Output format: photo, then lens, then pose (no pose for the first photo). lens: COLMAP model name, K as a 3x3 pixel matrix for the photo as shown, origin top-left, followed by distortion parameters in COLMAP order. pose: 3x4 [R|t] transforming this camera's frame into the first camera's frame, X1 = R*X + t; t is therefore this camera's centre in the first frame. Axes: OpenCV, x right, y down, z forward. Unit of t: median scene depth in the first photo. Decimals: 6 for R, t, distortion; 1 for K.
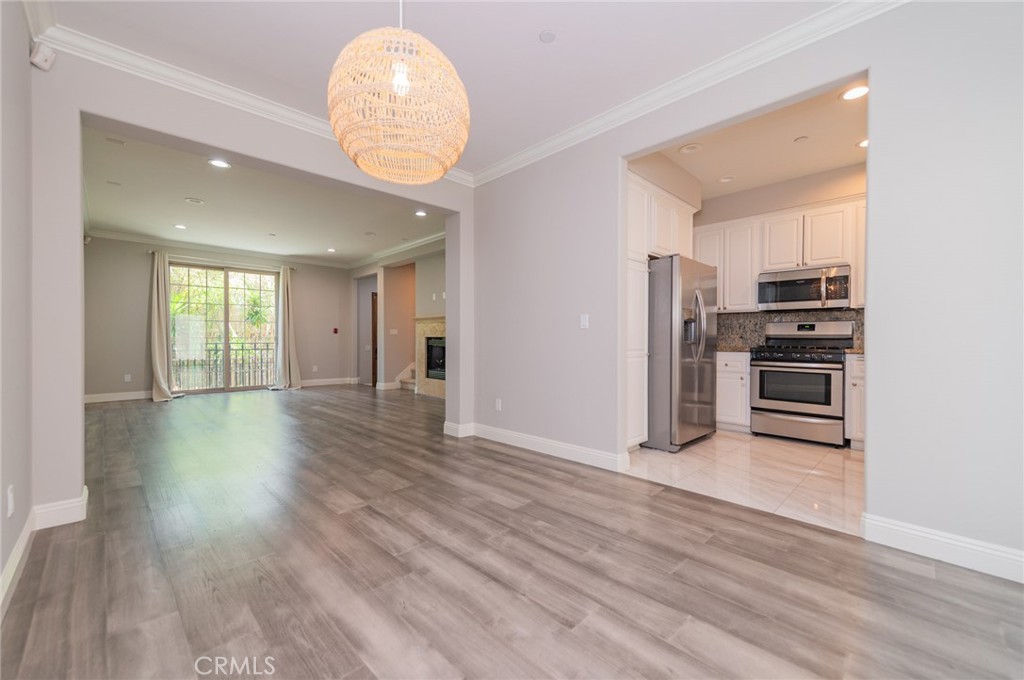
lens RADIAL K [[406.6, 0, 508.3], [0, 406.6, 339.6], [0, 0, 1]] dist [0.013929, -0.001248]
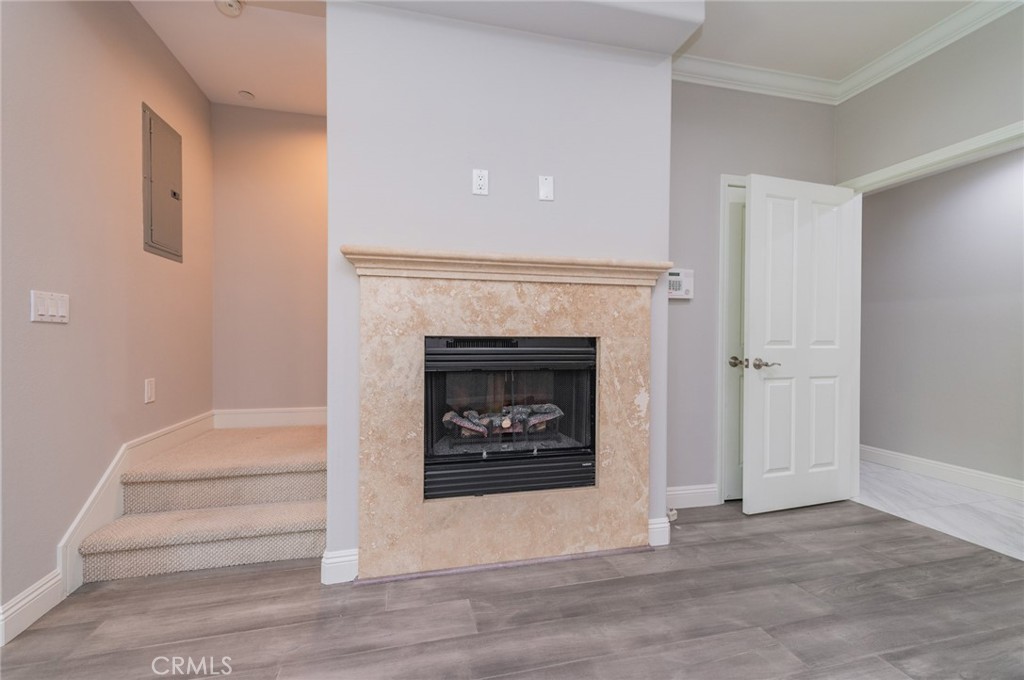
lens RADIAL K [[406.6, 0, 496.1], [0, 406.6, 339.1], [0, 0, 1]] dist [0.013929, -0.001248]
pose [[0.522703, -0.000528, 0.852514, -0.878368], [-0.007605, 0.999957, 0.005283, -0.012152], [-0.852481, -0.009245, 0.522677, 1.877423]]
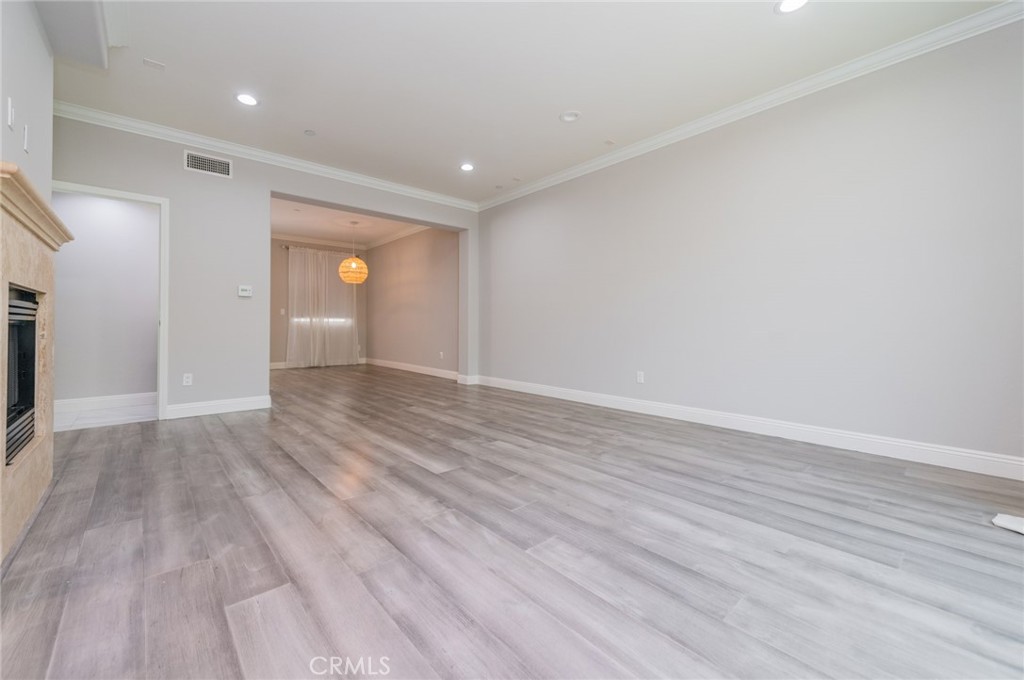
lens RADIAL K [[421.8, 0, 515.3], [0, 421.8, 331.7], [0, 0, 1]] dist [0.009559, -0.000210]
pose [[-0.998663, -0.000264, 0.051683, -1.074133], [0.000726, 0.999817, 0.019130, 0.032084], [-0.051679, 0.019142, -0.998480, 2.701750]]
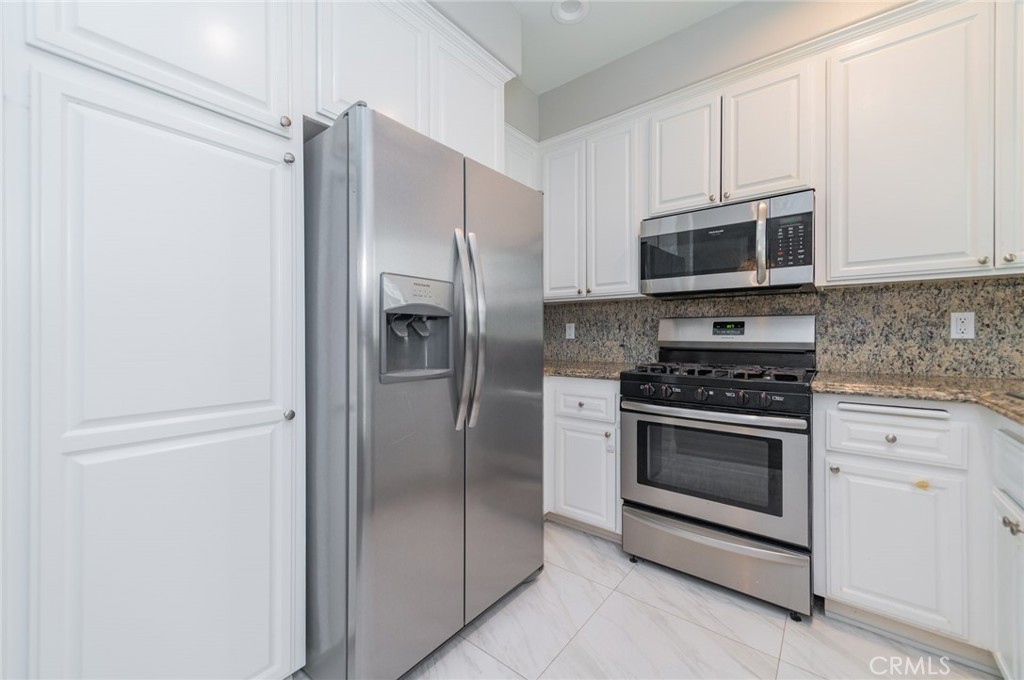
lens RADIAL K [[406.6, 0, 518.0], [0, 406.6, 335.7], [0, 0, 1]] dist [0.013929, -0.001248]
pose [[0.989819, -0.005726, 0.142217, 0.462872], [0.006213, 0.999976, -0.002983, -0.023670], [-0.142197, 0.003836, 0.989831, 0.625236]]
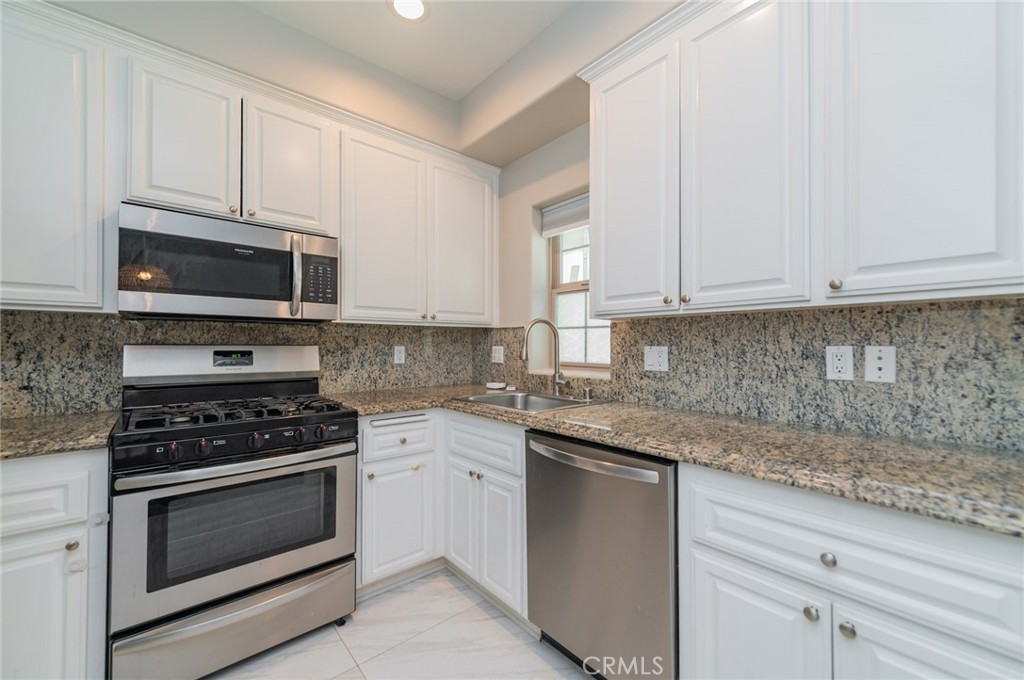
lens RADIAL K [[406.6, 0, 514.2], [0, 406.6, 340.3], [0, 0, 1]] dist [0.013929, -0.001248]
pose [[0.049667, 0.005817, 0.998749, 0.344901], [0.002565, 0.999979, -0.005952, -0.052604], [-0.998763, 0.002858, 0.049651, 0.780526]]
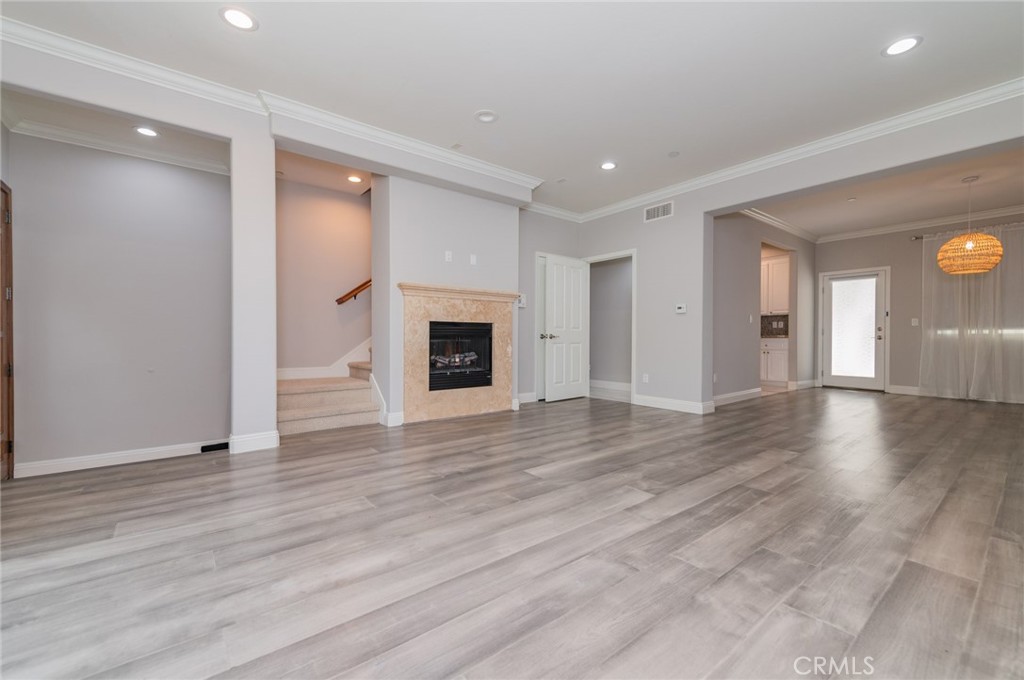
lens RADIAL K [[406.6, 0, 500.2], [0, 406.6, 339.6], [0, 0, 1]] dist [0.013929, -0.001248]
pose [[0.120604, -0.004695, 0.992690, -1.728565], [-0.002813, 0.999983, 0.005072, 0.039309], [-0.992697, -0.003404, 0.120589, 1.864687]]
